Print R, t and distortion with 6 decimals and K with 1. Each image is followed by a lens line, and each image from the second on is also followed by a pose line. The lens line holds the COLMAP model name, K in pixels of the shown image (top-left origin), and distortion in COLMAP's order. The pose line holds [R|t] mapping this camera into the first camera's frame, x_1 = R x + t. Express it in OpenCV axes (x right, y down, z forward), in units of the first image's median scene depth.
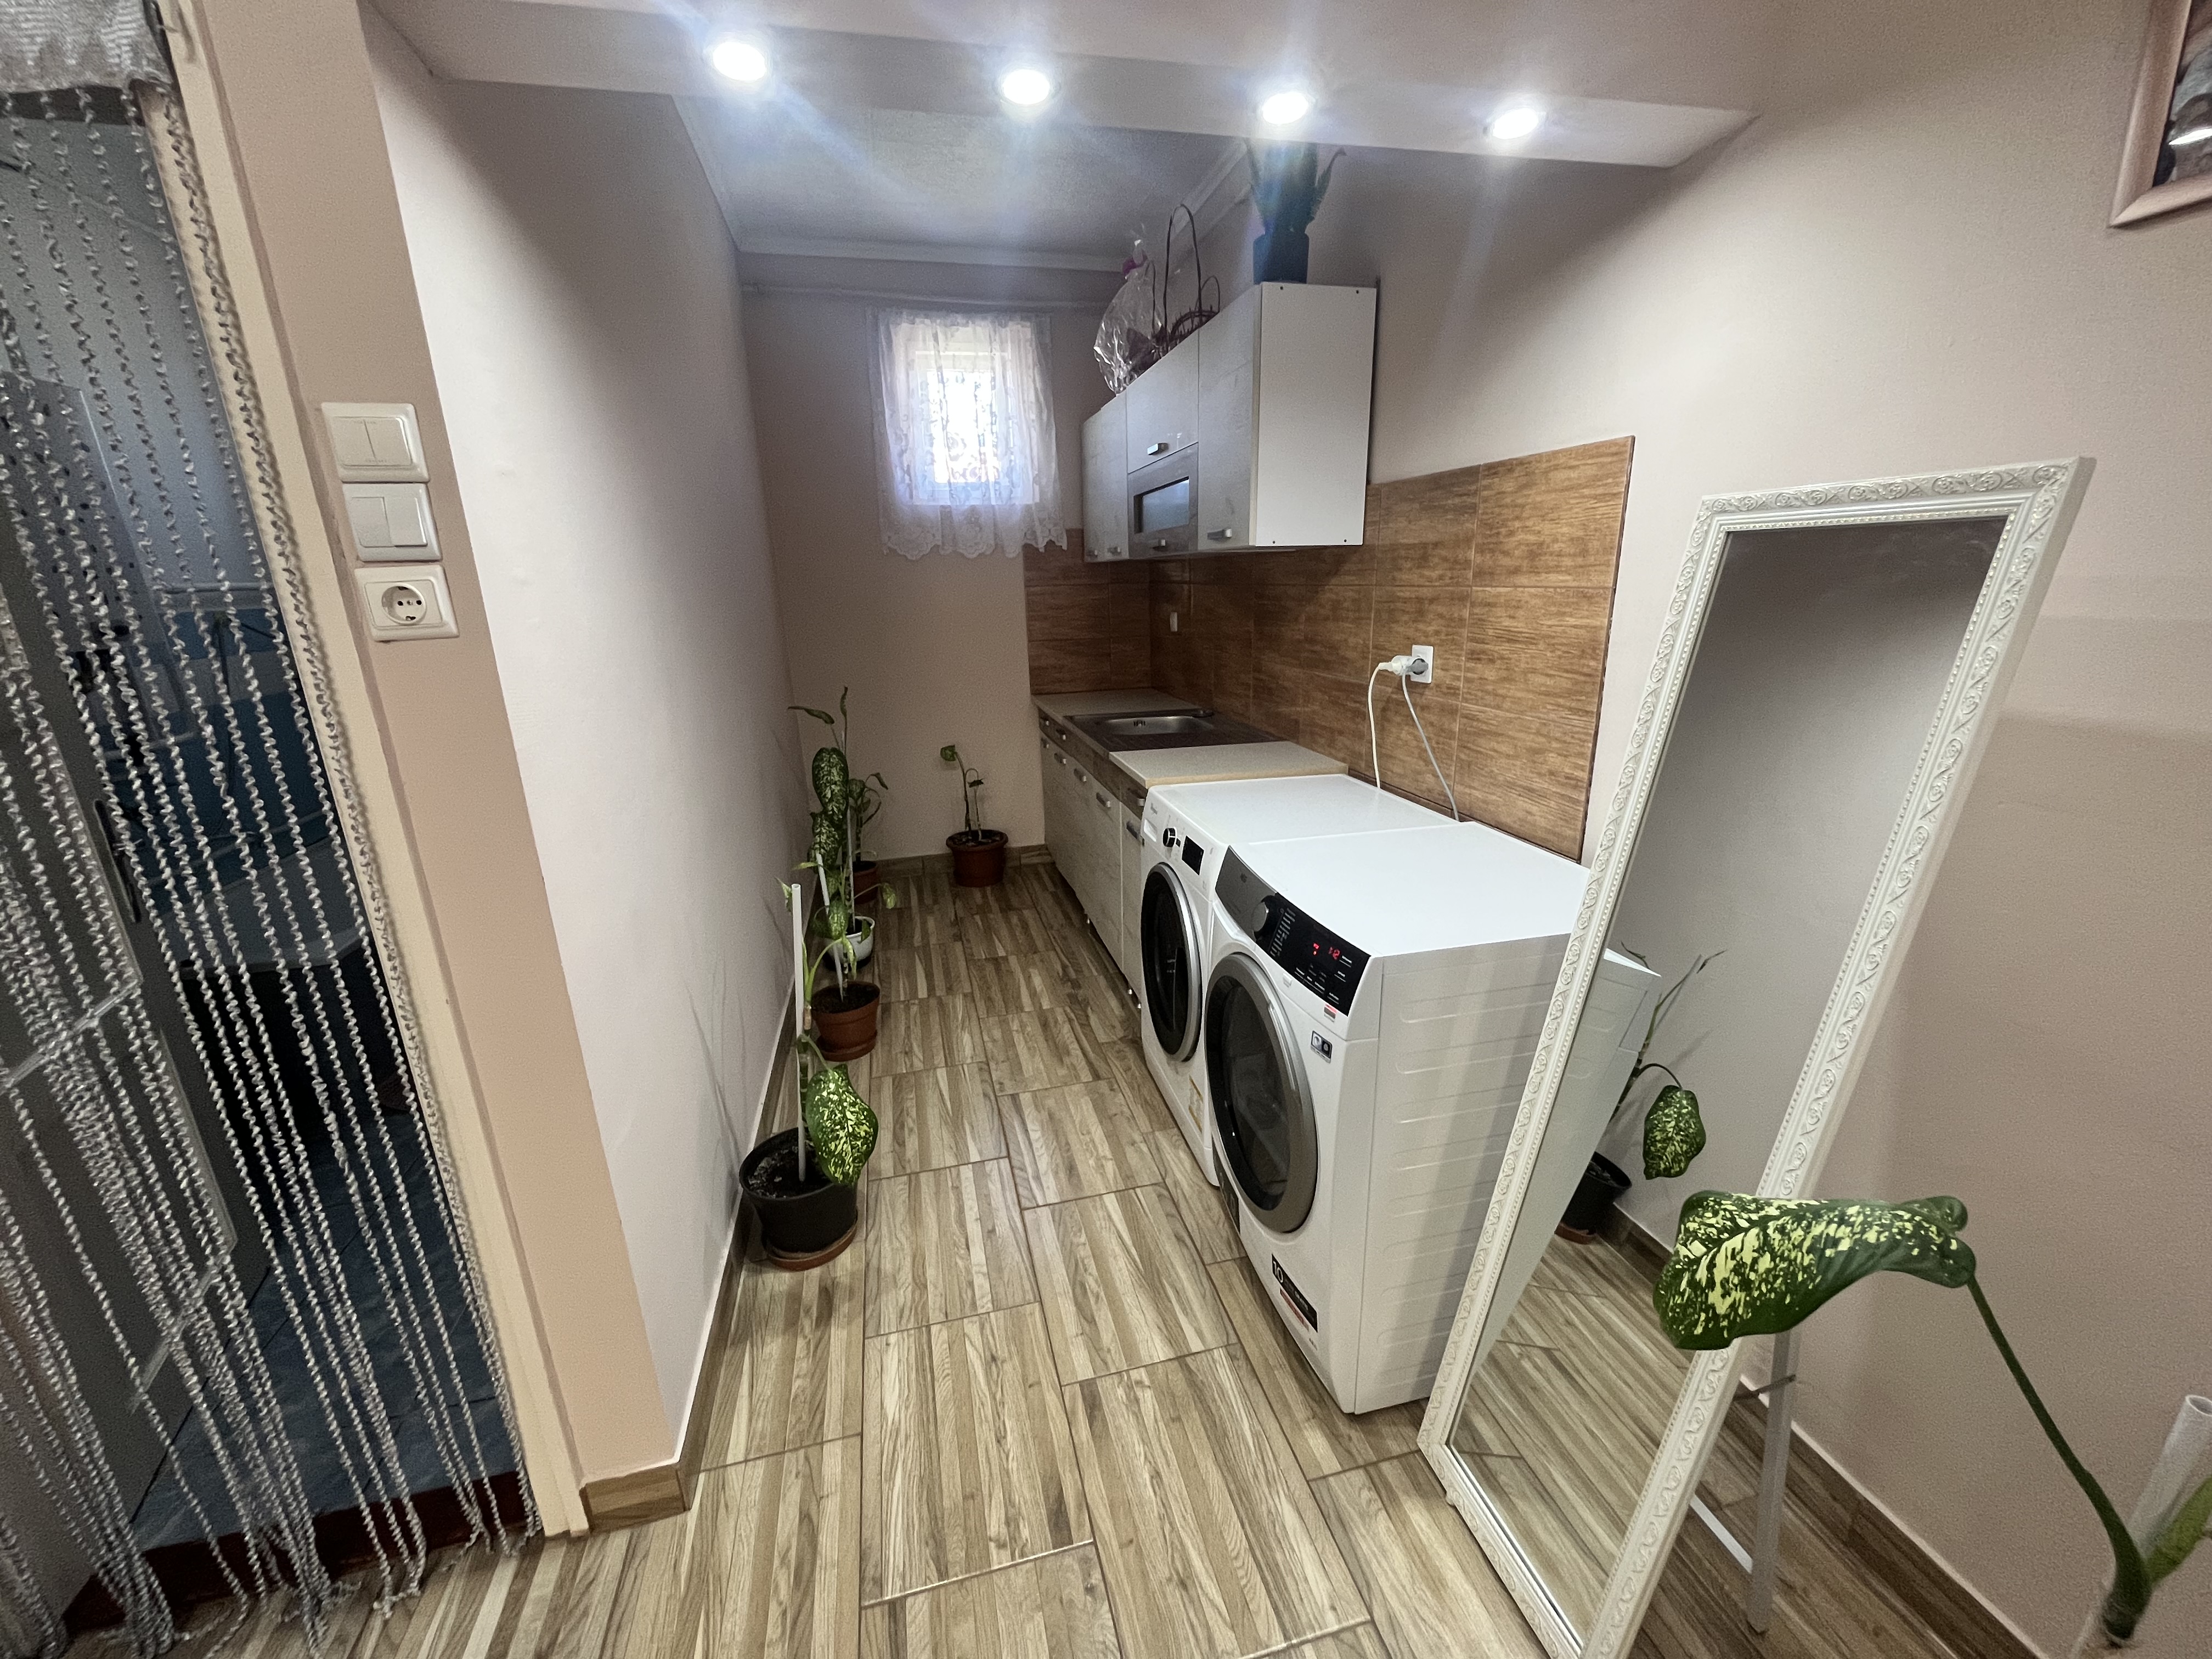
lens RADIAL K [[883.5, 0, 1106.0], [0, 883.5, 829.5], [0, 0, 1]] dist [-0.003241, -0.000086]
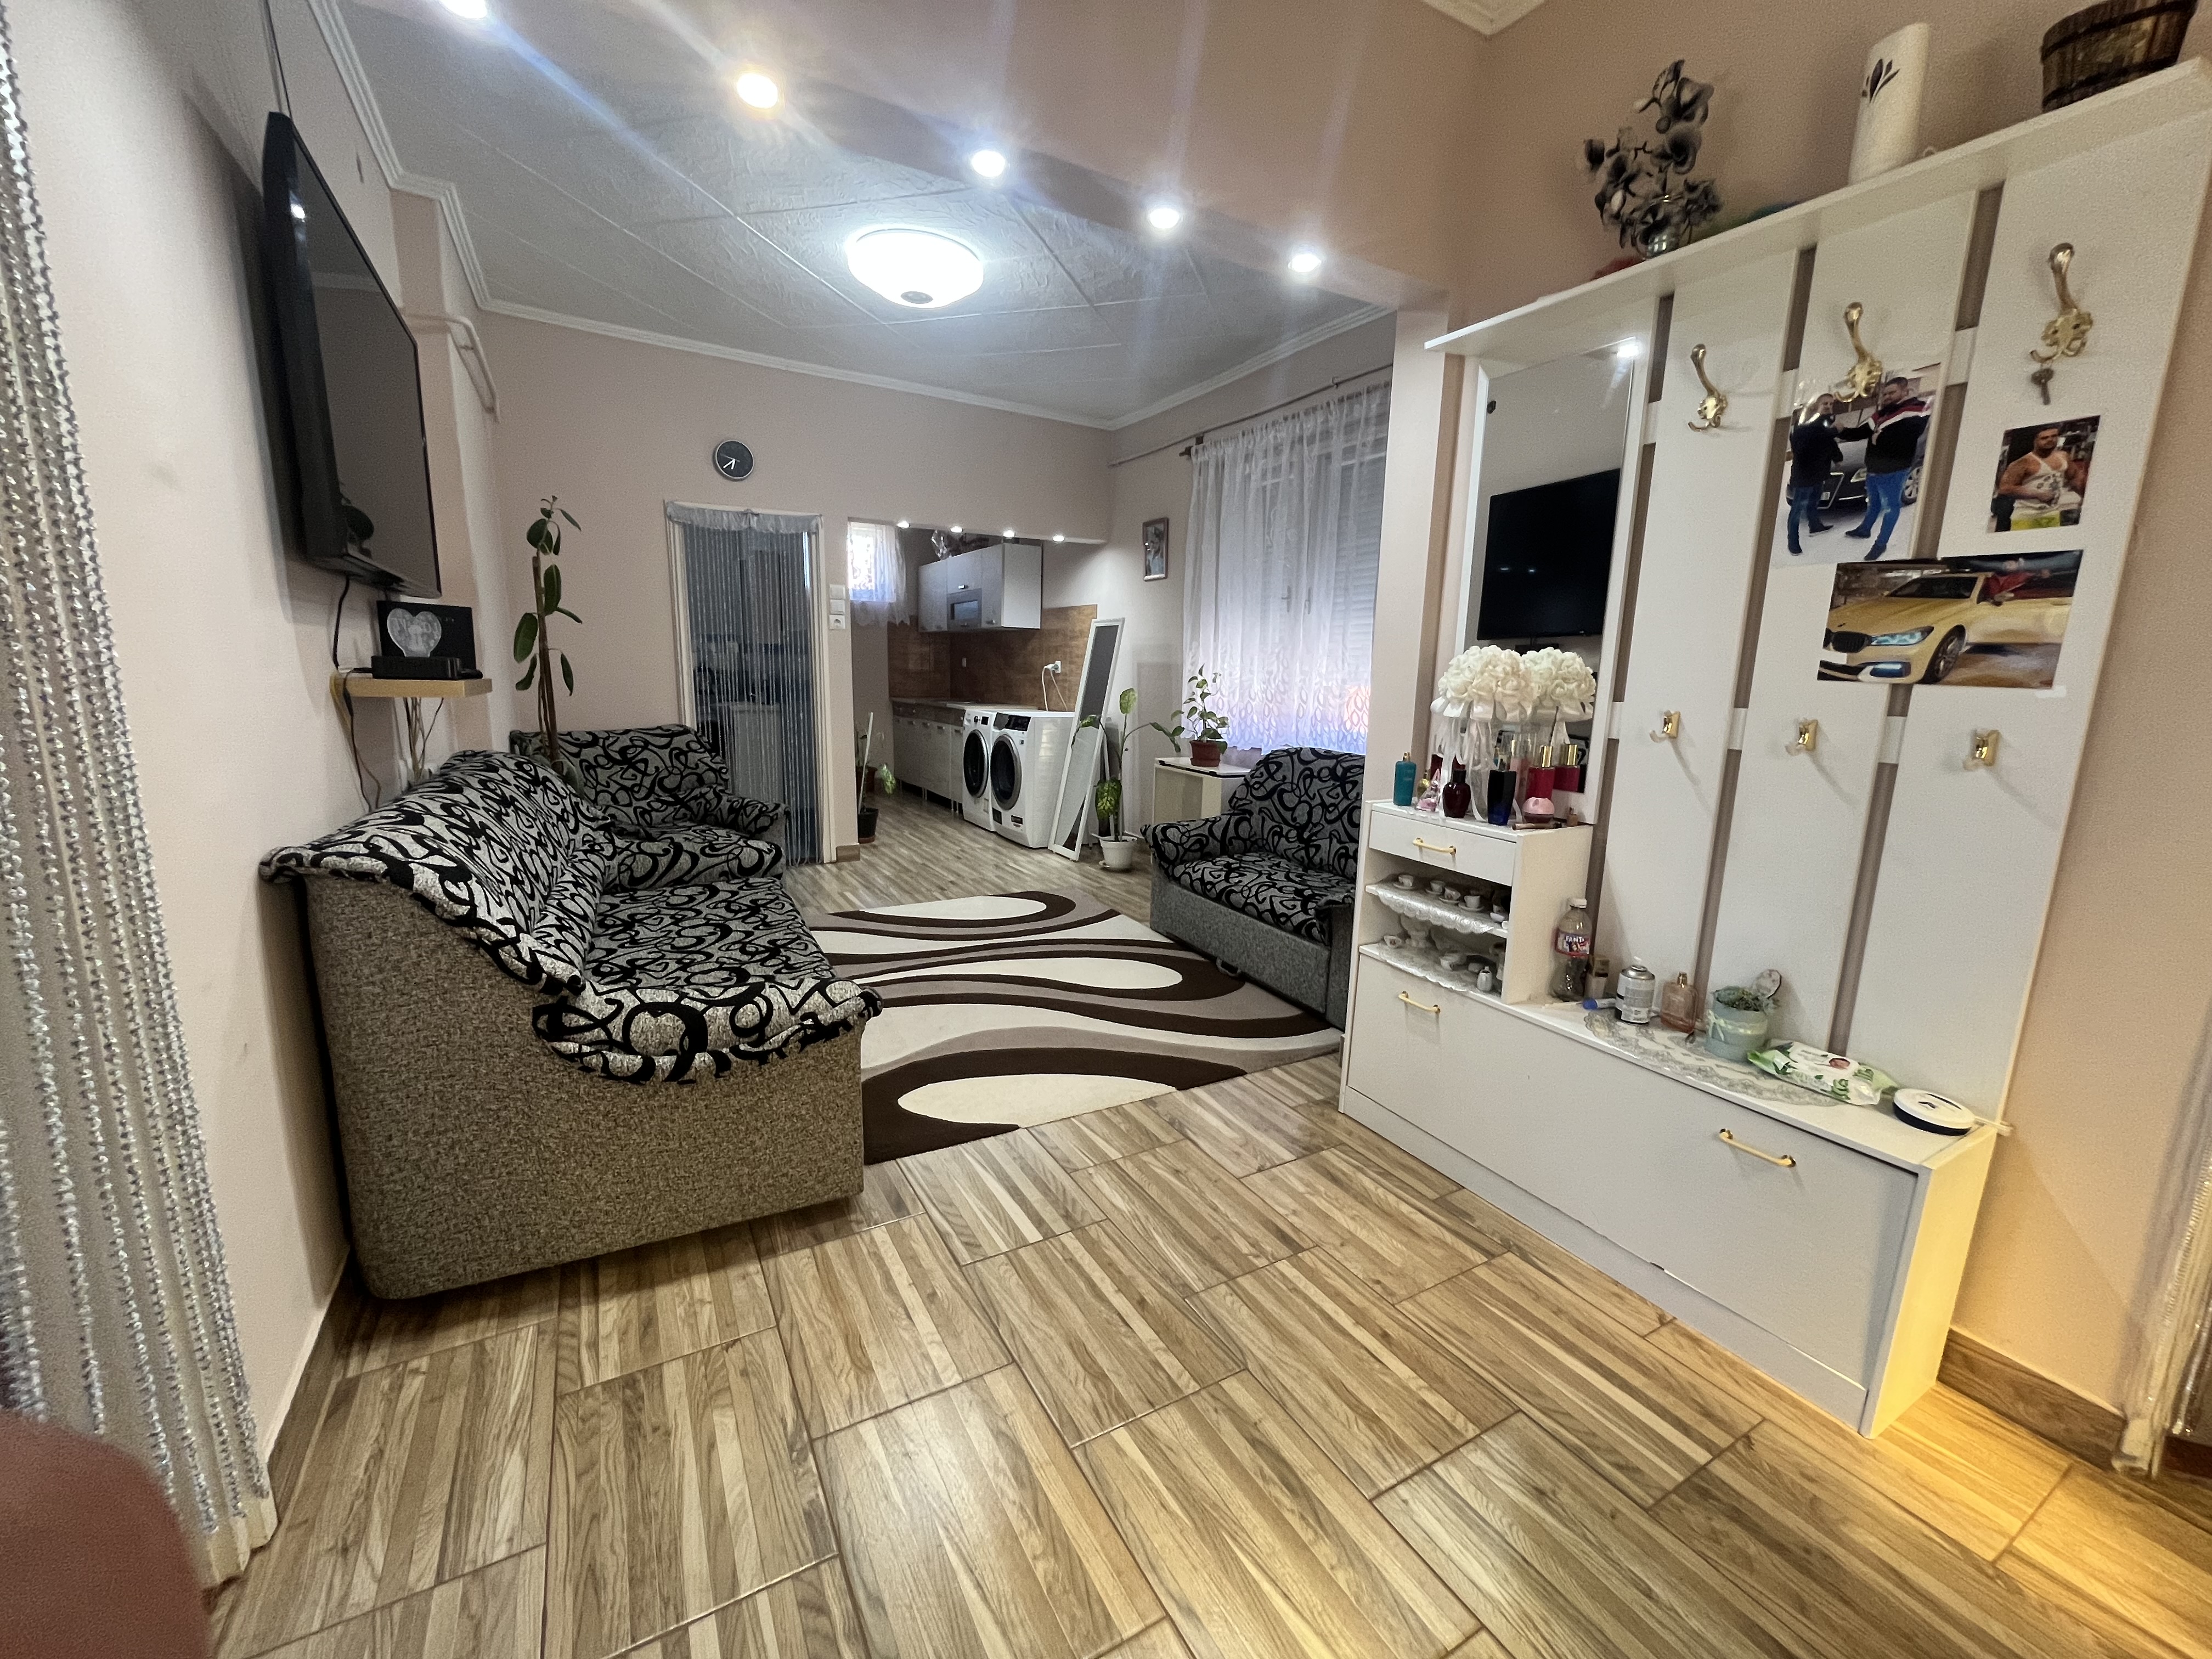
lens RADIAL K [[883.5, 0, 1106.0], [0, 883.5, 829.5], [0, 0, 1]] dist [-0.003241, -0.000086]
pose [[0.959321, 0.001755, 0.282310, -0.279244], [0.026459, 0.995021, -0.096094, 0.539110], [-0.281073, 0.099655, 0.954498, -1.538845]]
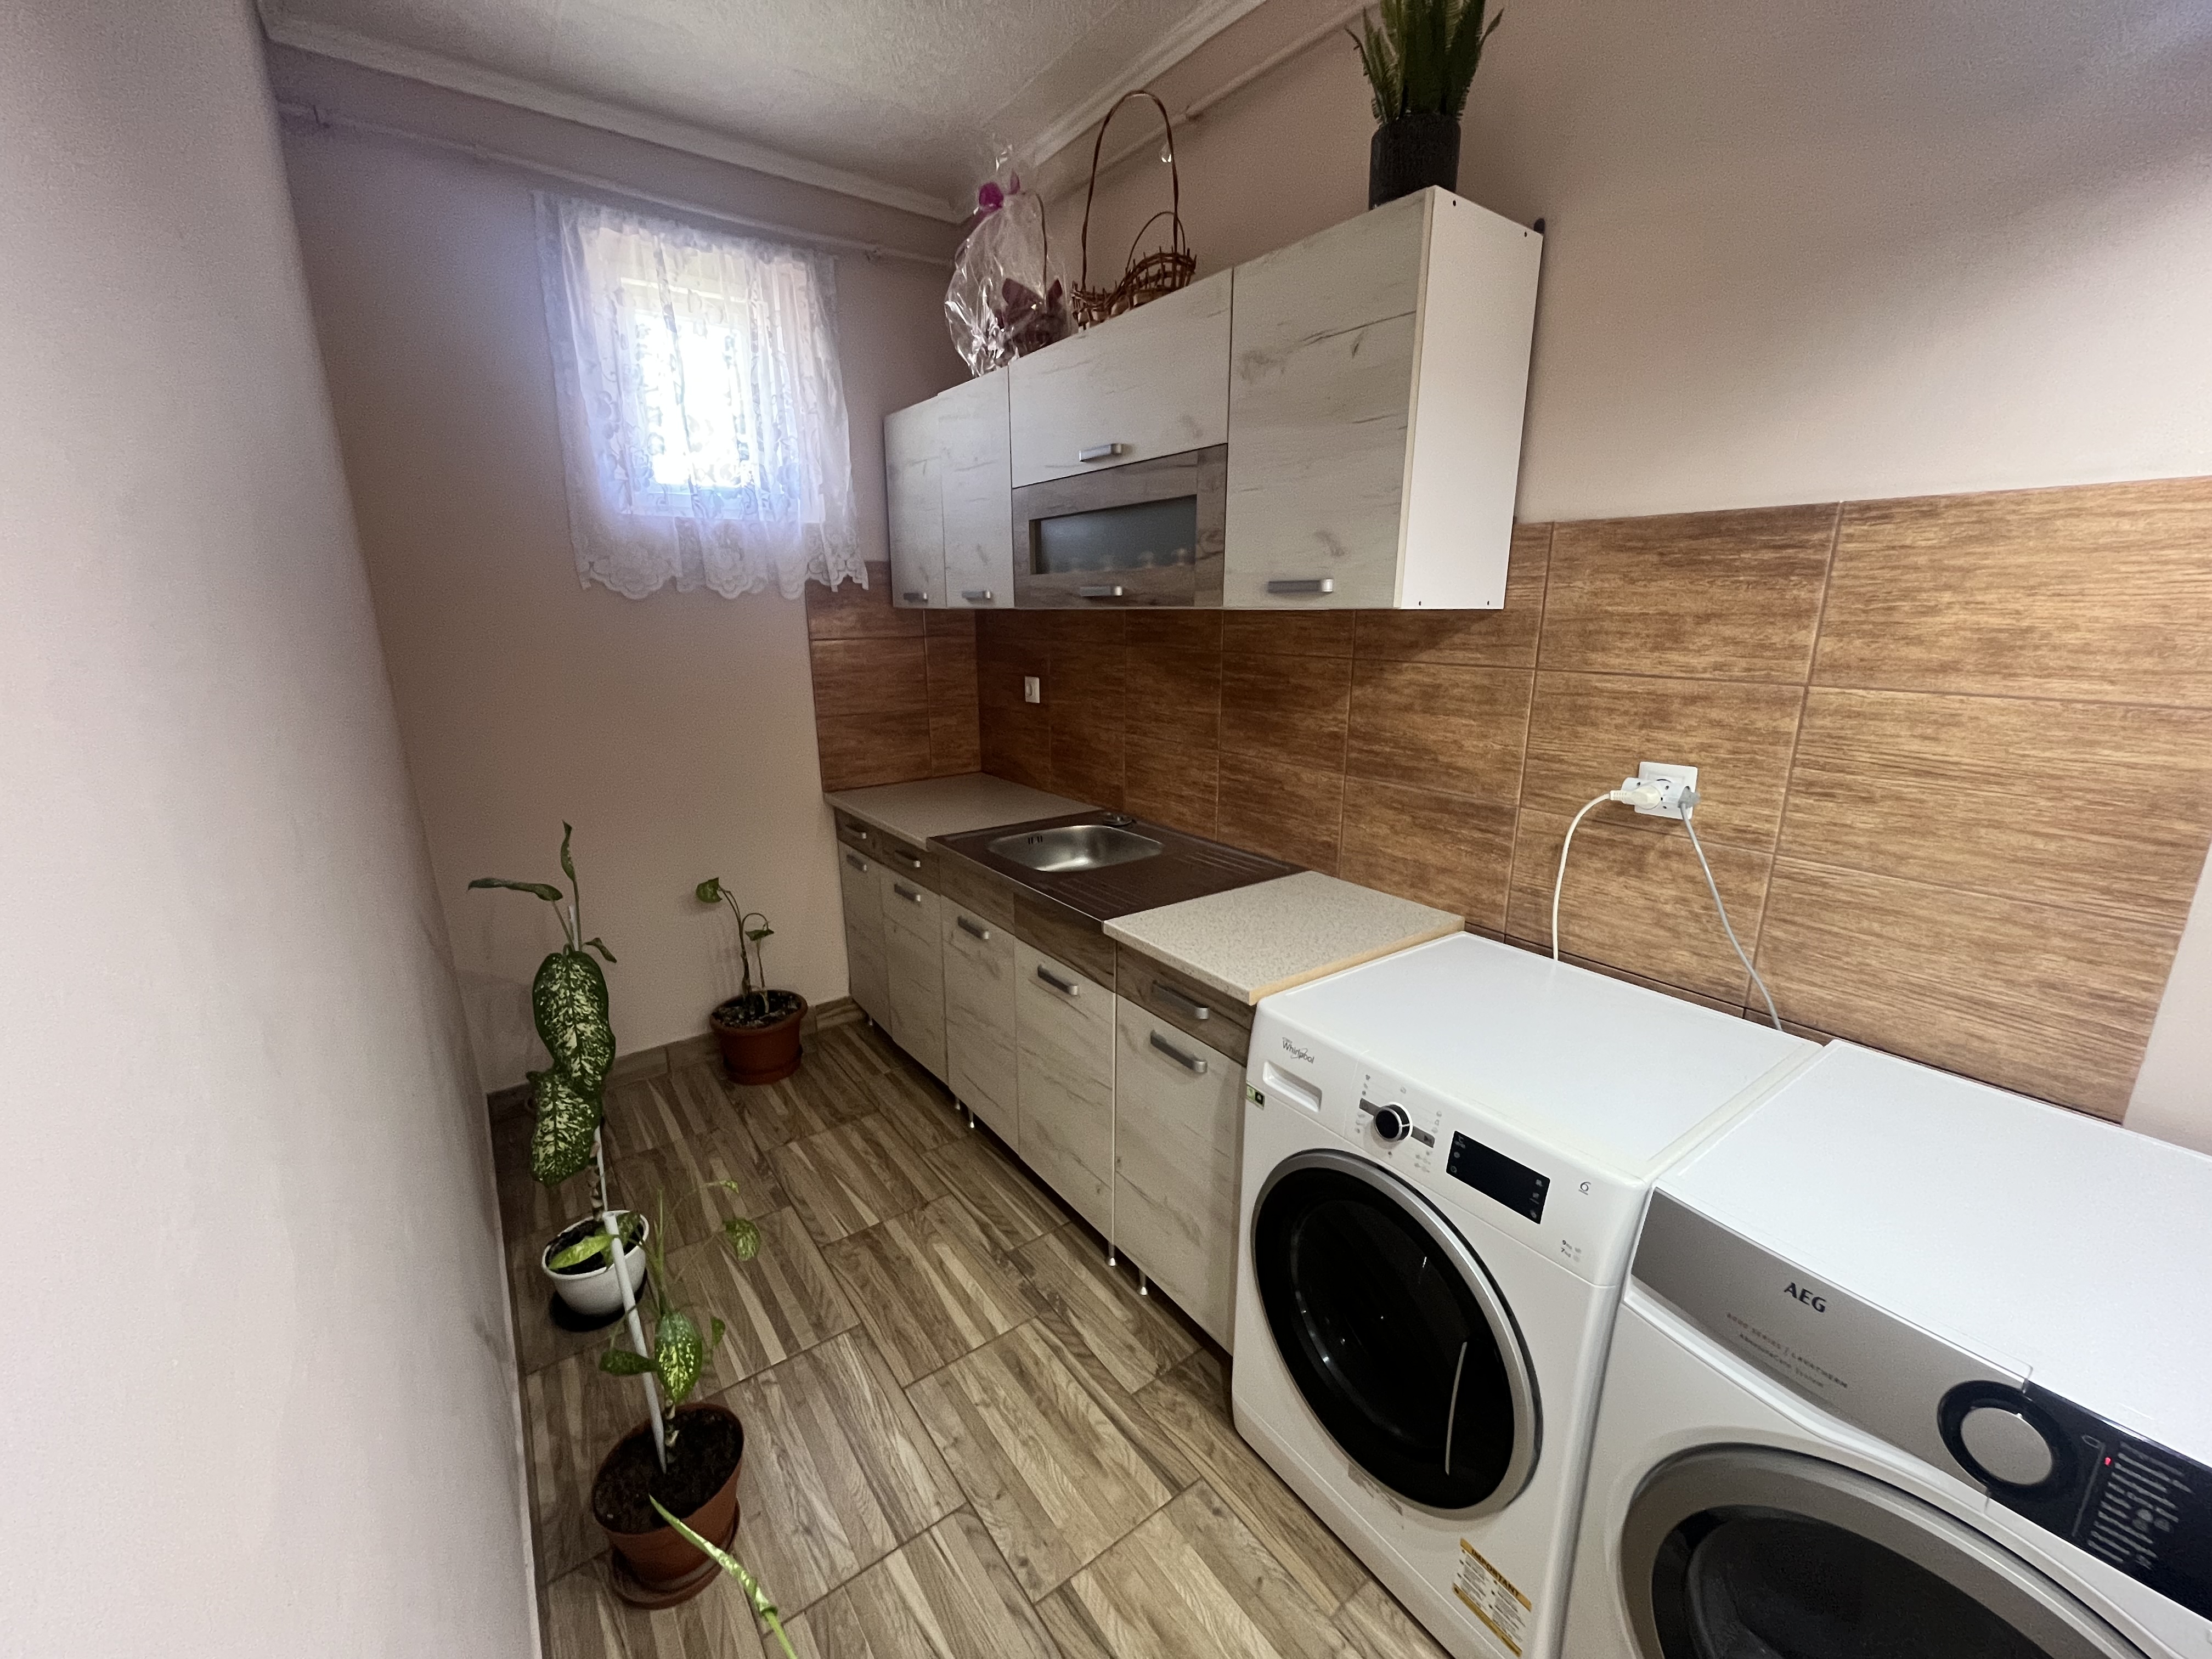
lens RADIAL K [[883.5, 0, 1106.0], [0, 883.5, 829.5], [0, 0, 1]] dist [-0.003241, -0.000086]
pose [[0.922441, -0.071970, 0.379372, -0.233721], [0.085960, 0.996097, -0.020044, -0.143372], [-0.376449, 0.051100, 0.925027, 0.426079]]
